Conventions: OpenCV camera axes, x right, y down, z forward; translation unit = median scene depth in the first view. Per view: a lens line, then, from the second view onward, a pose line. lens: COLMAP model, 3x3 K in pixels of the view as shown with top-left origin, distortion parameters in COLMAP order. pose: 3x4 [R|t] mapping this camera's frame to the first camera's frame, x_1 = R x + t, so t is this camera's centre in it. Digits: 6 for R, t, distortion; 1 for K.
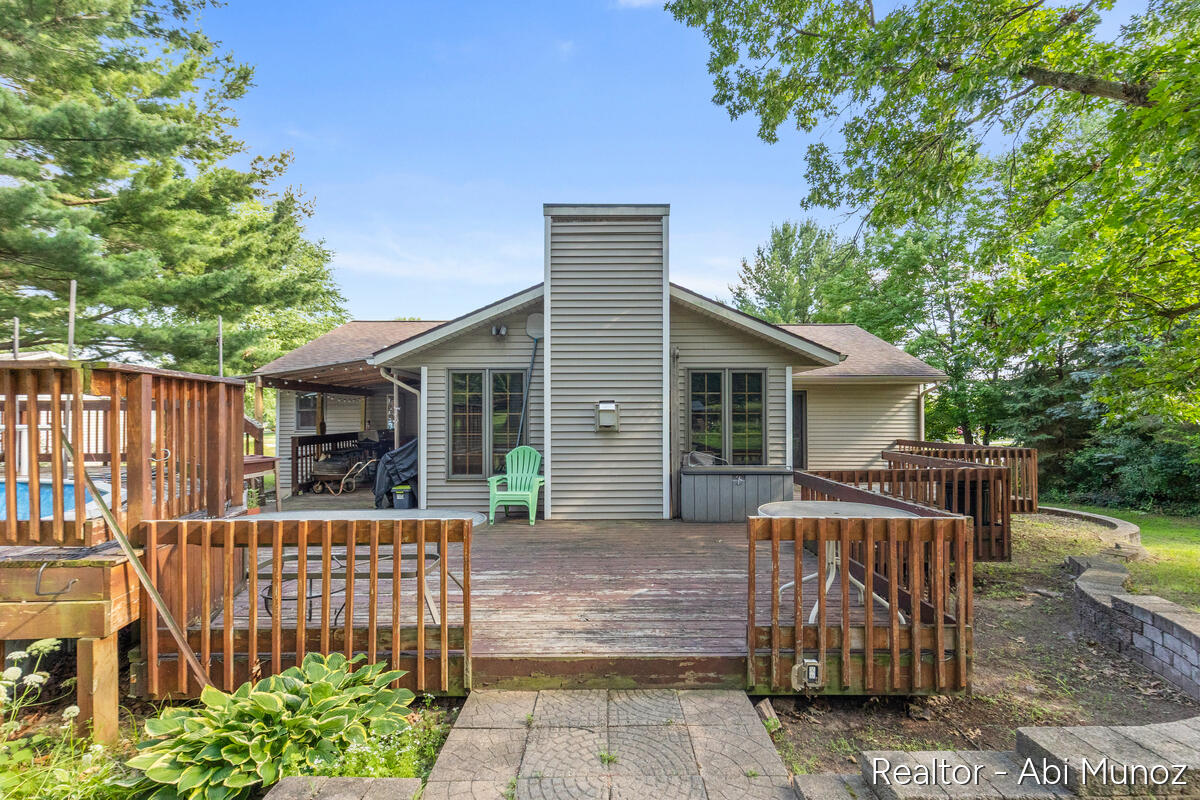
lens RADIAL K [[548.3, 0, 597.2], [0, 548.3, 419.5], [0, 0, 1]] dist [-0.000587, -0.000014]
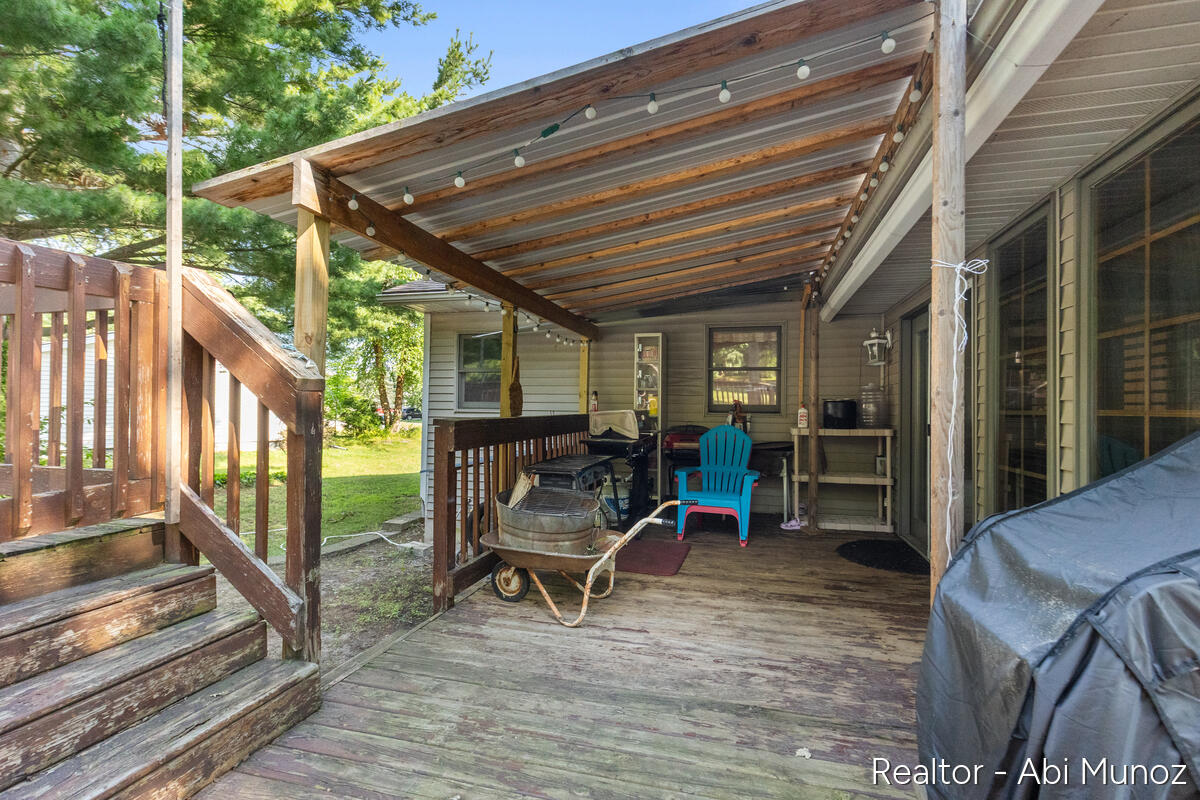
lens RADIAL K [[548.3, 0, 602.0], [0, 548.3, 402.9], [0, 0, 1]] dist [-0.000587, -0.000014]
pose [[0.967723, 0.011485, -0.251756, -0.325749], [-0.012377, 0.999921, -0.001963, 0.015147], [0.251713, 0.005016, 0.967789, 0.606756]]
